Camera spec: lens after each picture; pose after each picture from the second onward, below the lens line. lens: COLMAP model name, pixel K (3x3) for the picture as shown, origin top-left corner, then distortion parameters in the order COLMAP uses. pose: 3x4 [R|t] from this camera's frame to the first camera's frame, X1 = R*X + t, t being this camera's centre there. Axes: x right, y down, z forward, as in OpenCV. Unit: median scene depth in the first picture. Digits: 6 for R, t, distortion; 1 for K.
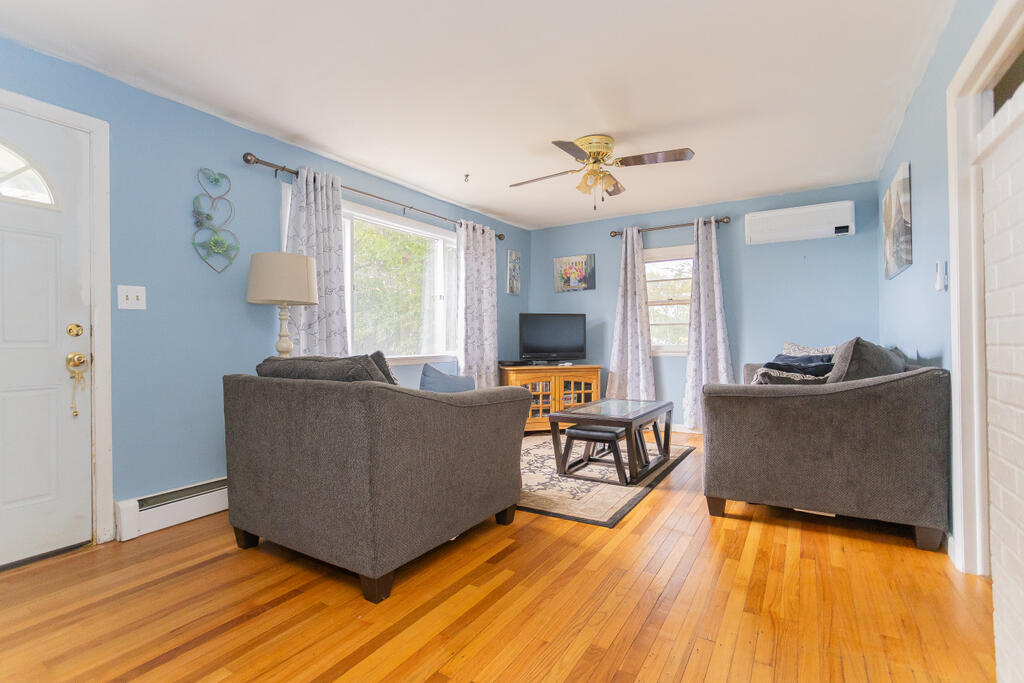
lens RADIAL K [[489.9, 0, 510.1], [0, 489.9, 344.7], [0, 0, 1]] dist [-0.014658, 0.000268]
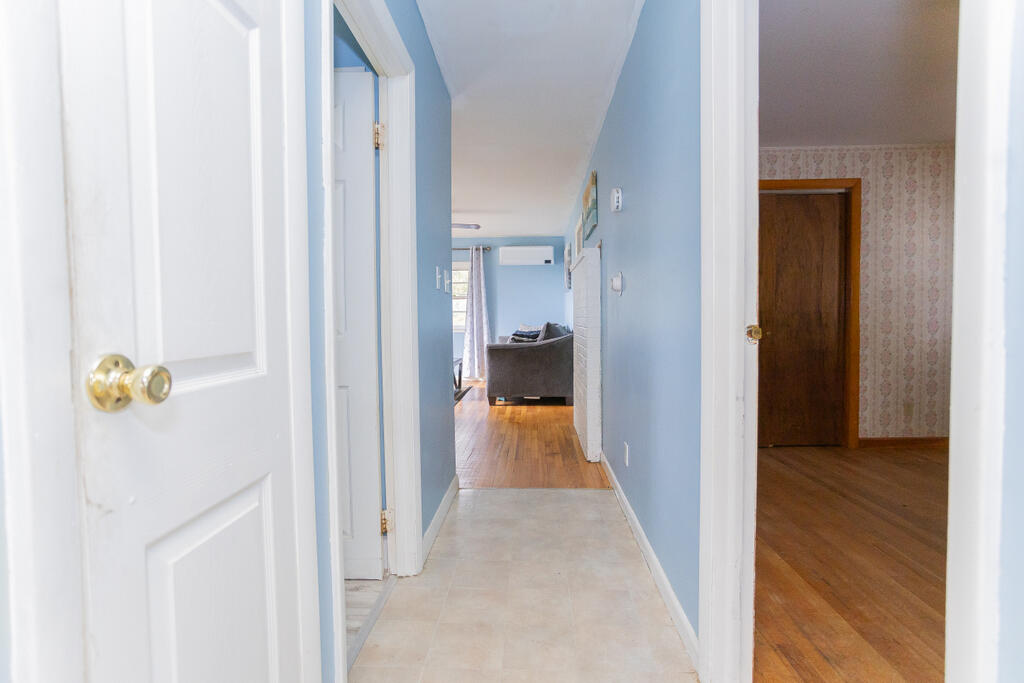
lens RADIAL K [[489.9, 0, 512.9], [0, 489.9, 339.6], [0, 0, 1]] dist [-0.014658, 0.000268]
pose [[0.874745, -0.008613, 0.484508, -0.506217], [-0.006157, 0.999564, 0.028884, 0.001499], [-0.484545, -0.028249, 0.874310, -0.860497]]
